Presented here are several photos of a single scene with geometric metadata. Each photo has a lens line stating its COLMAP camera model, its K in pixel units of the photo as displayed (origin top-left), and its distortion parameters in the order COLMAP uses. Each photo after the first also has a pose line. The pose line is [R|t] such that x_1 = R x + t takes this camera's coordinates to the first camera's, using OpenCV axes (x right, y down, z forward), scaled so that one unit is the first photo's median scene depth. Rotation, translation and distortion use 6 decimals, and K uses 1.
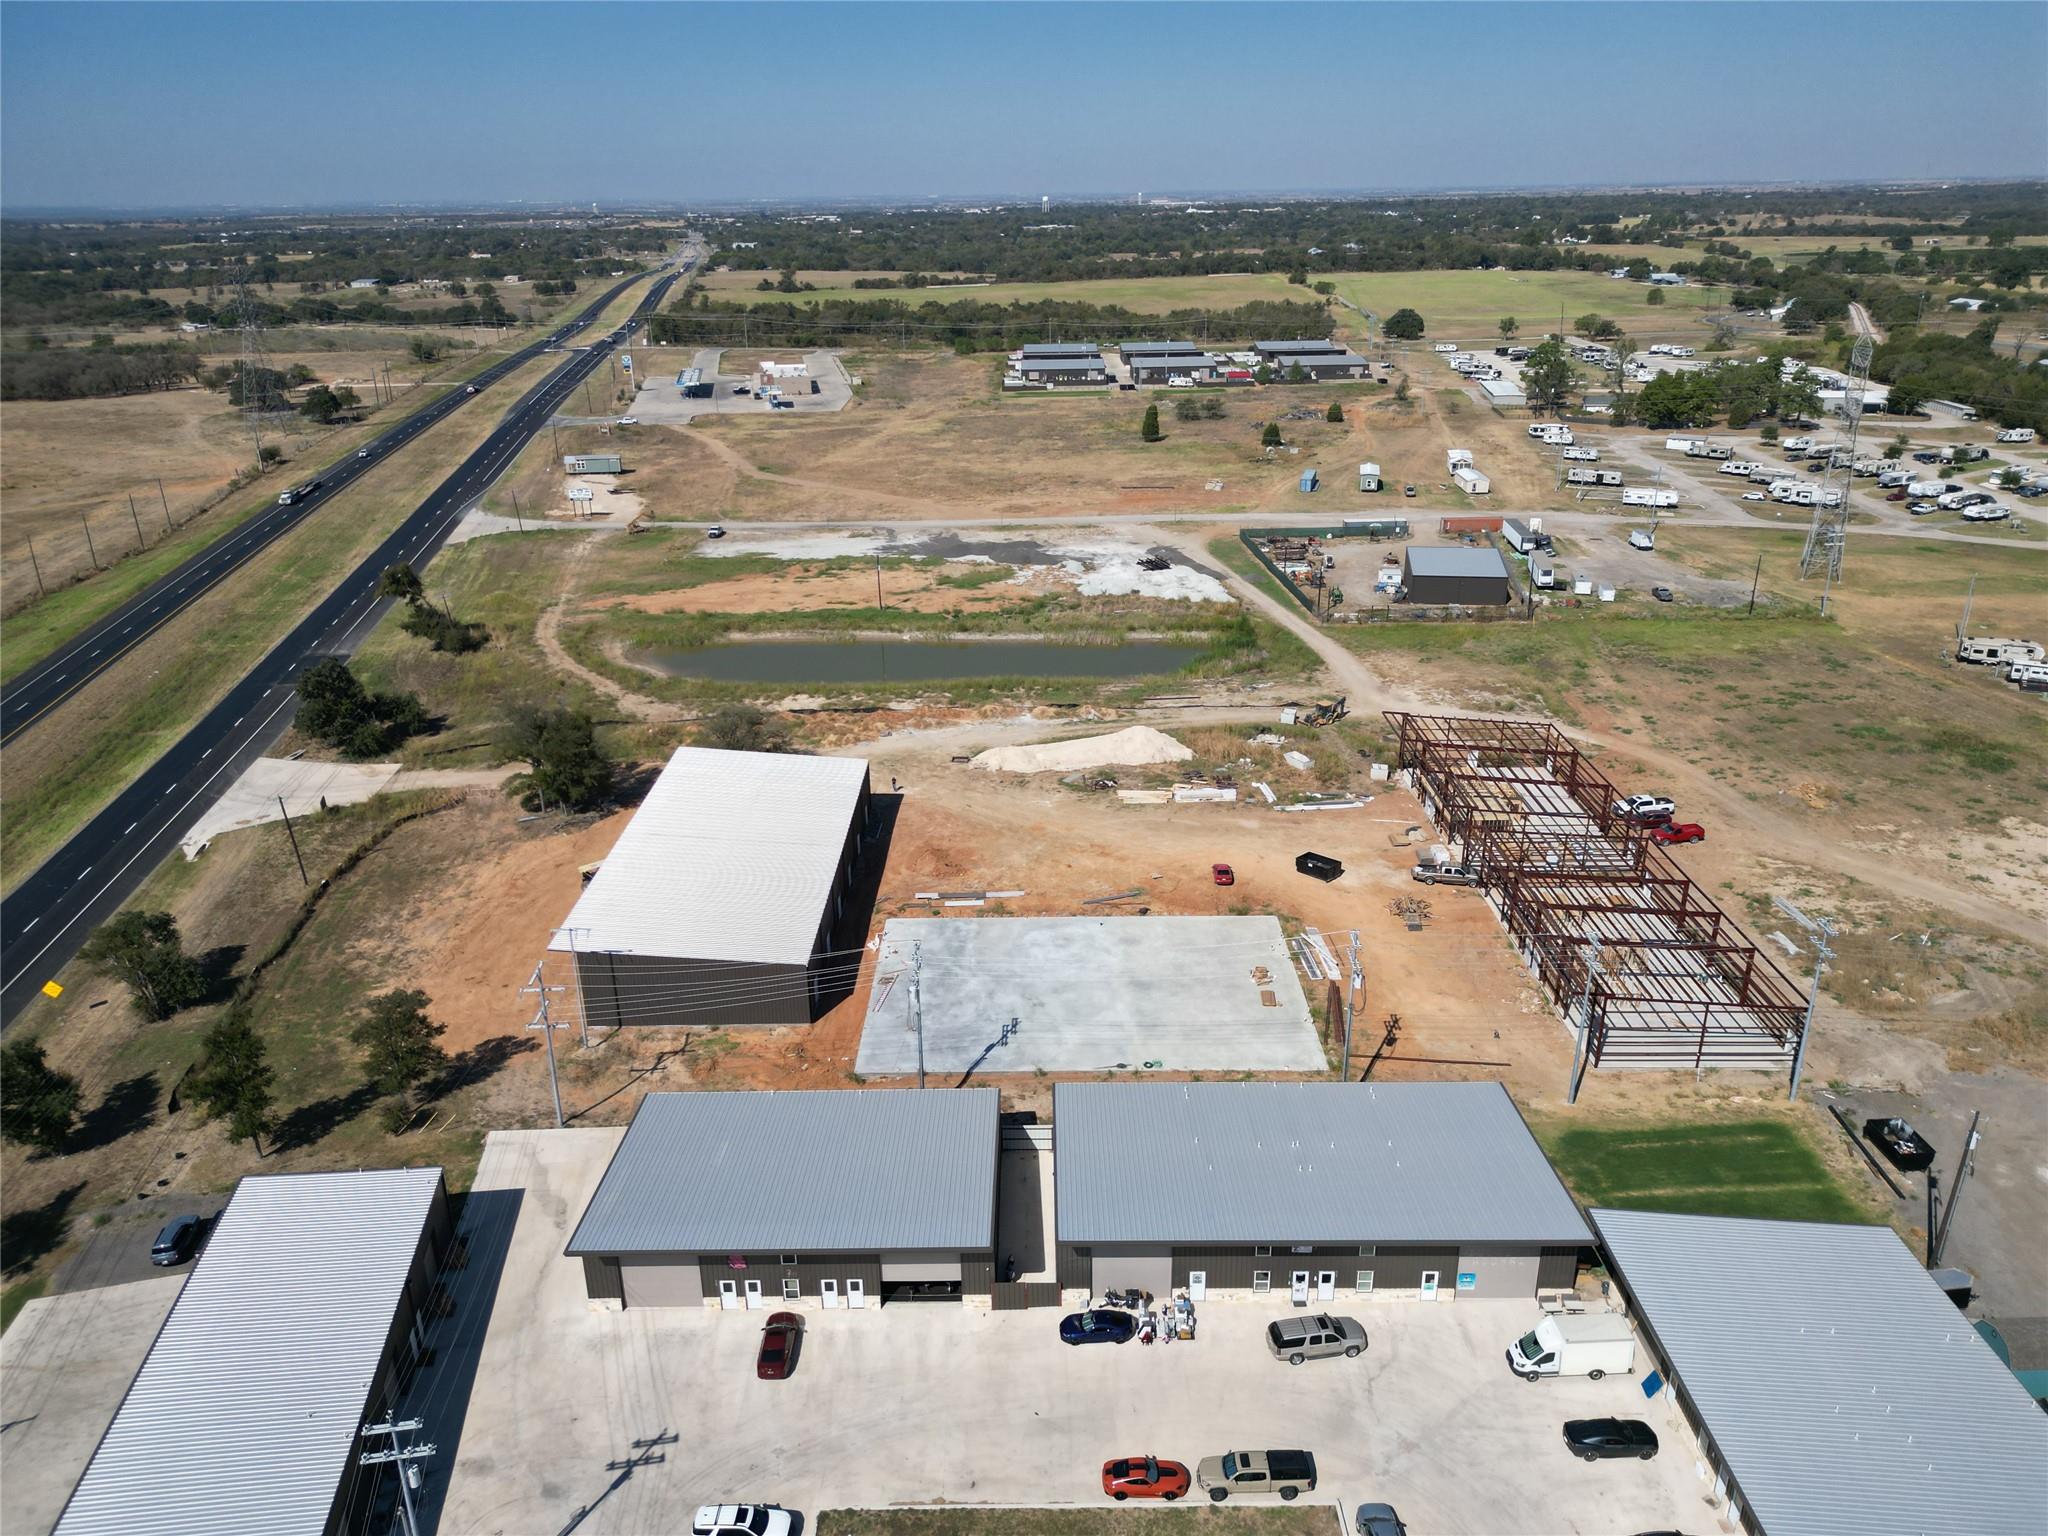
lens RADIAL K [[1432.3, 0, 1019.3], [0, 1432.3, 768.7], [0, 0, 1]] dist [0.058635, -0.064367]
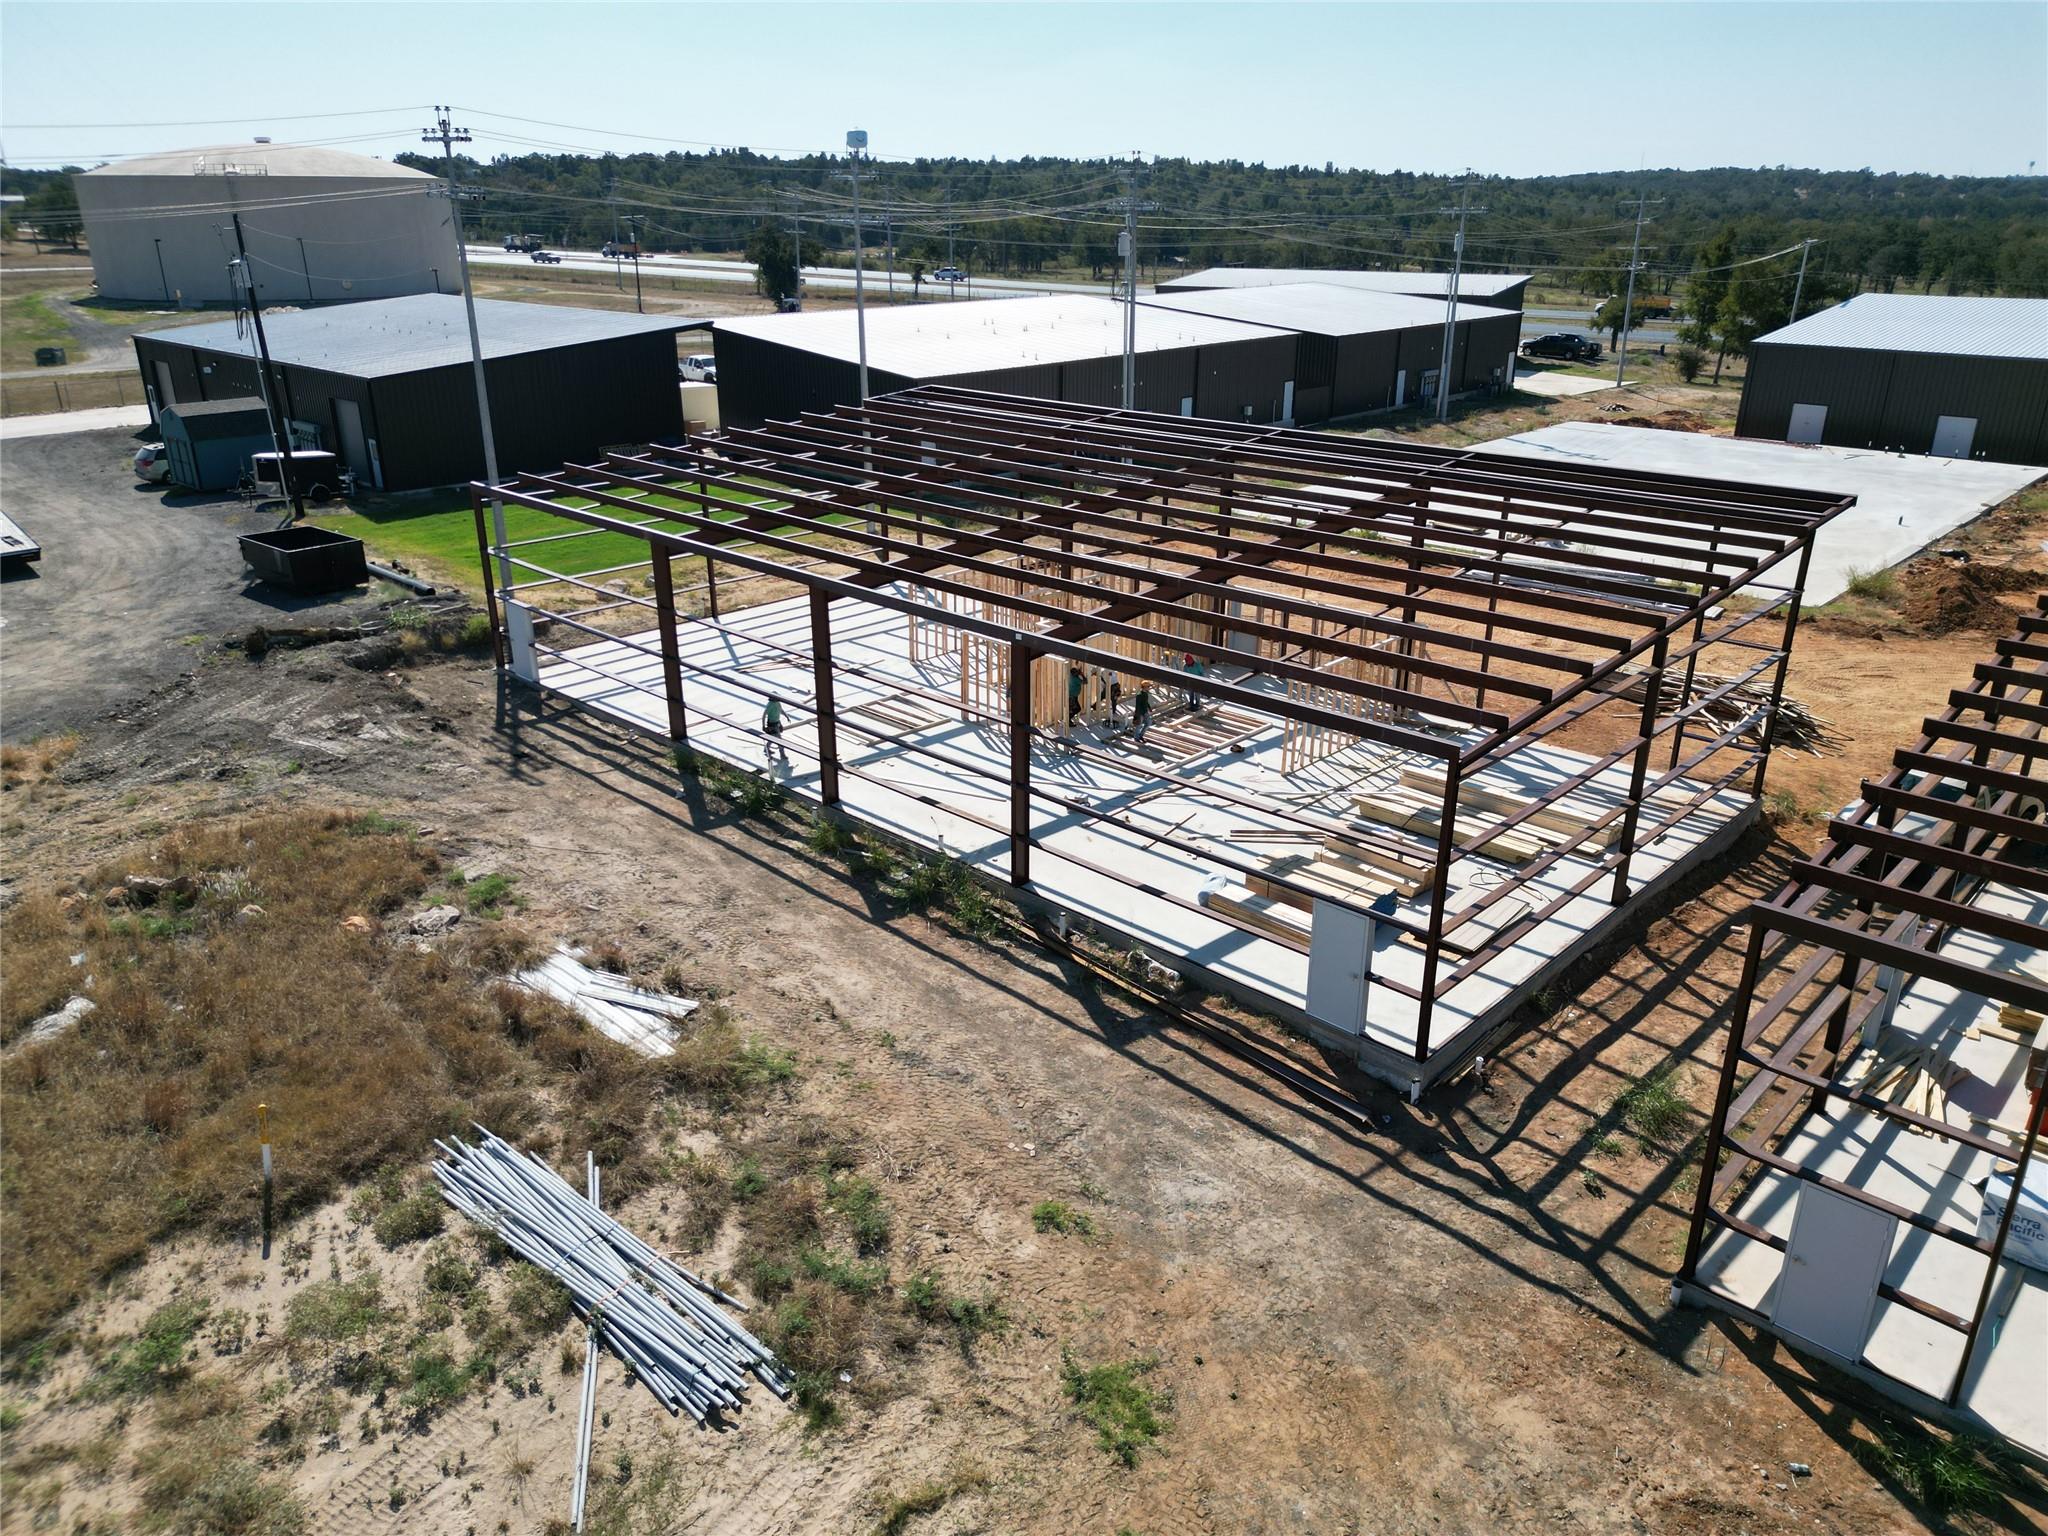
lens RADIAL K [[1432.3, 0, 1019.3], [0, 1432.3, 768.7], [0, 0, 1]] dist [0.058635, -0.064367]
pose [[-0.688696, 0.276943, -0.670075, 0.481142], [-0.270943, 0.758923, 0.592137, -0.027872], [0.672524, 0.589354, -0.447631, 0.869597]]
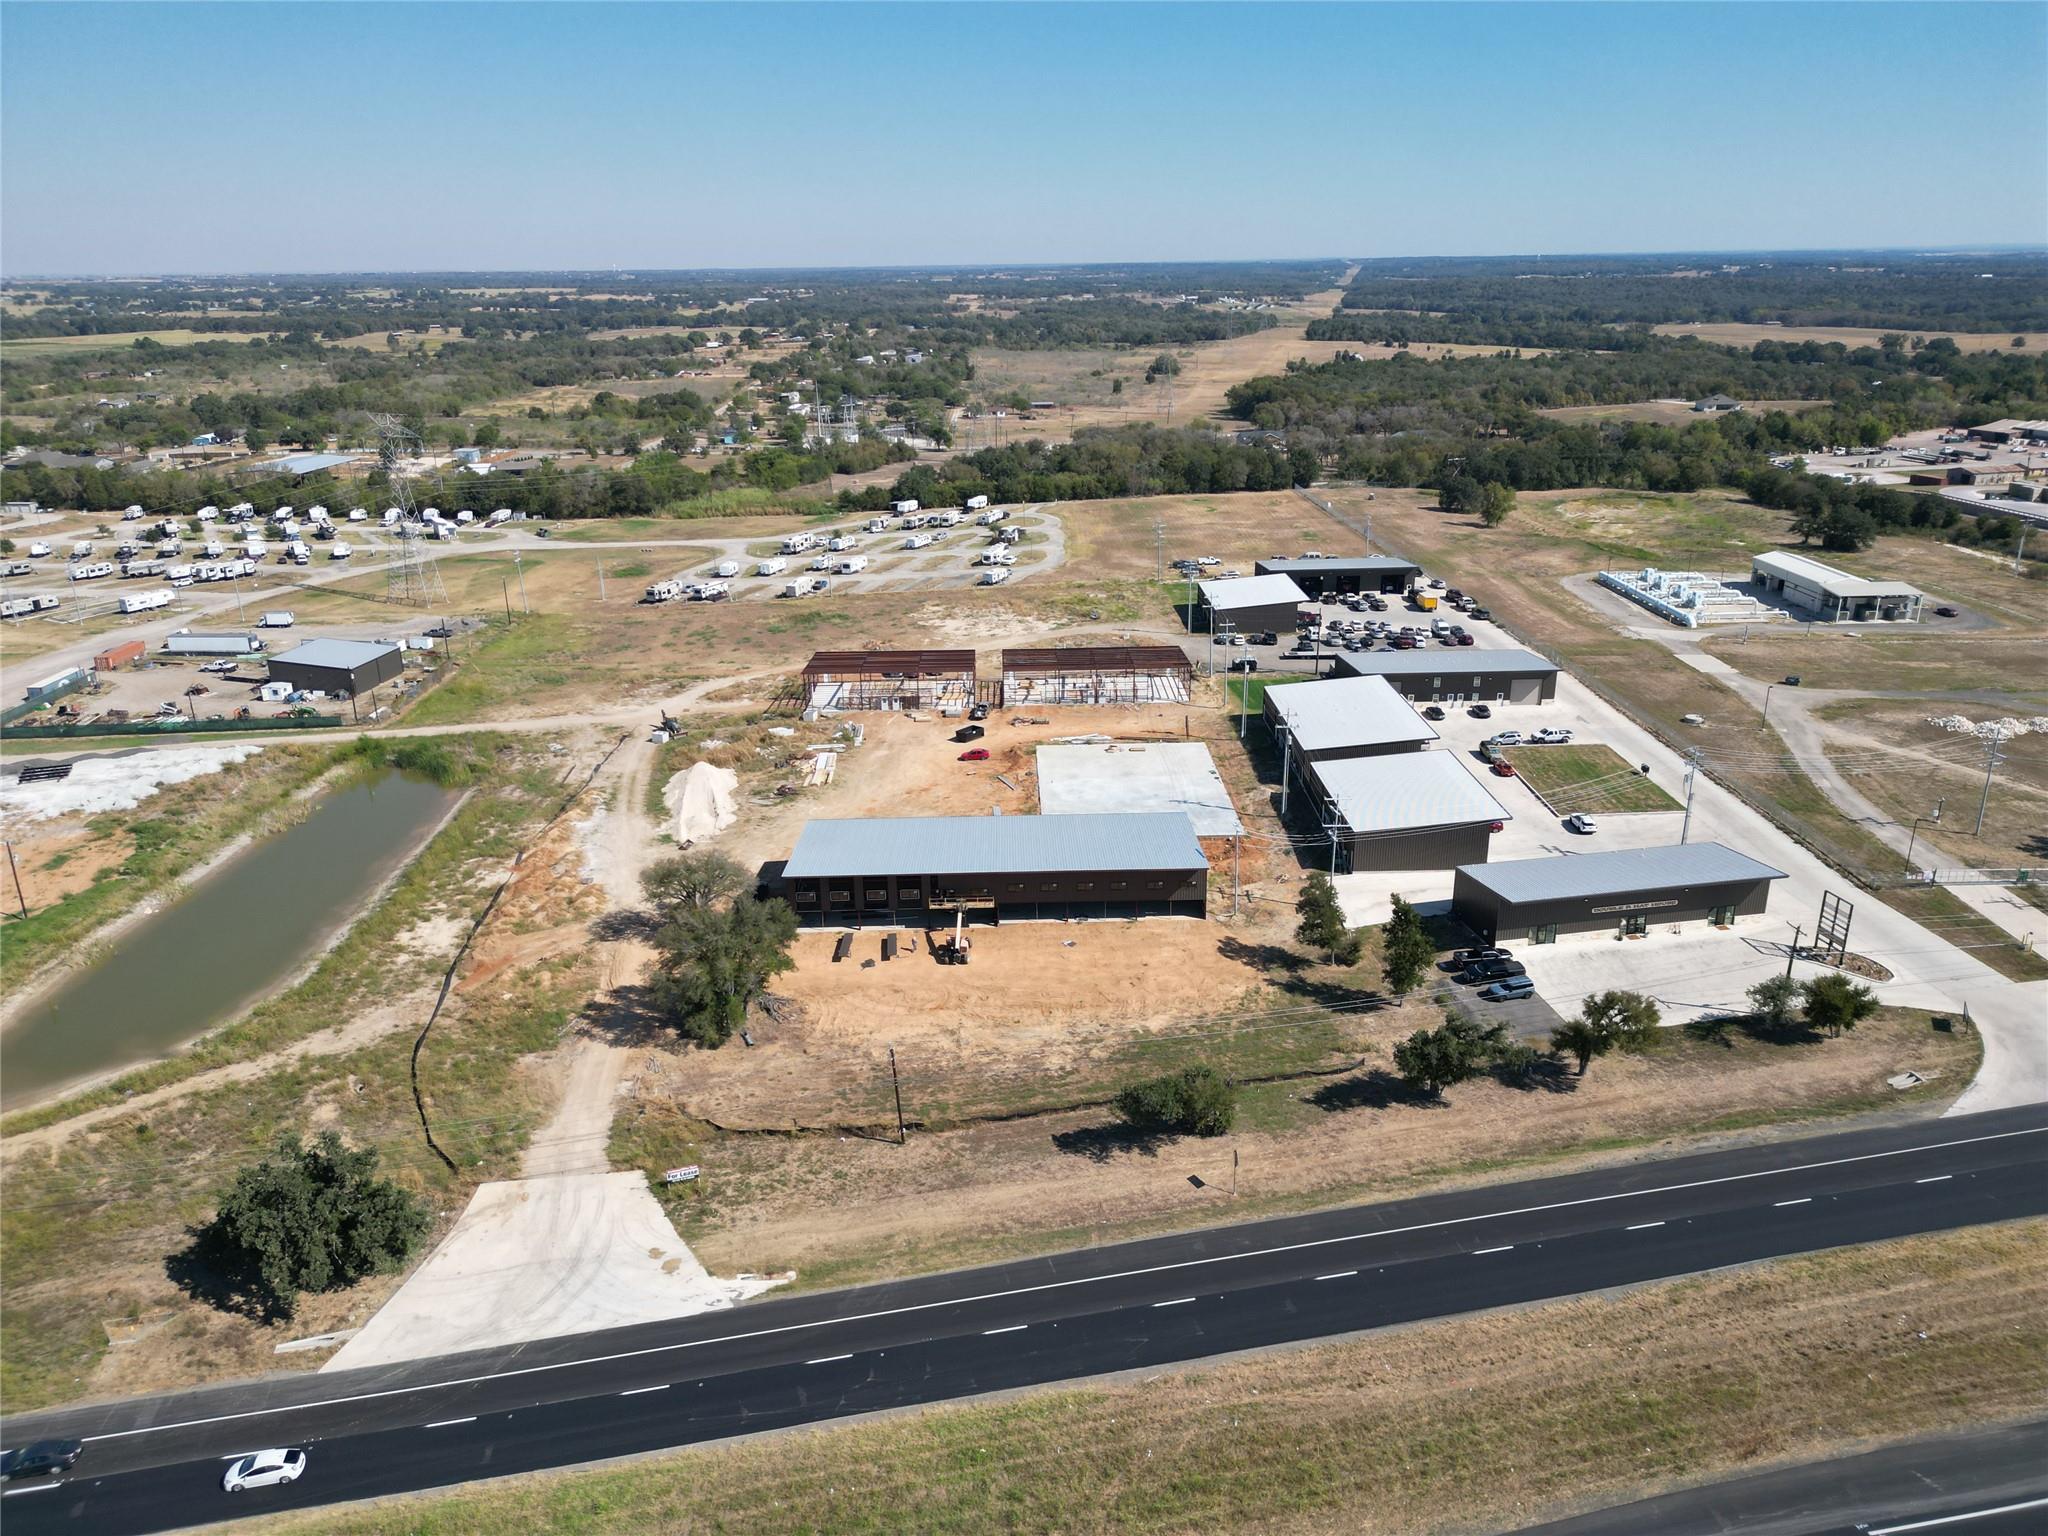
lens RADIAL K [[1432.3, 0, 1019.3], [0, 1432.3, 768.7], [0, 0, 1]] dist [0.058635, -0.064367]
pose [[-0.024735, -0.316197, 0.948371, -1.107748], [0.380506, 0.874278, 0.301418, -0.302066], [-0.924448, 0.368316, 0.098689, 0.718031]]
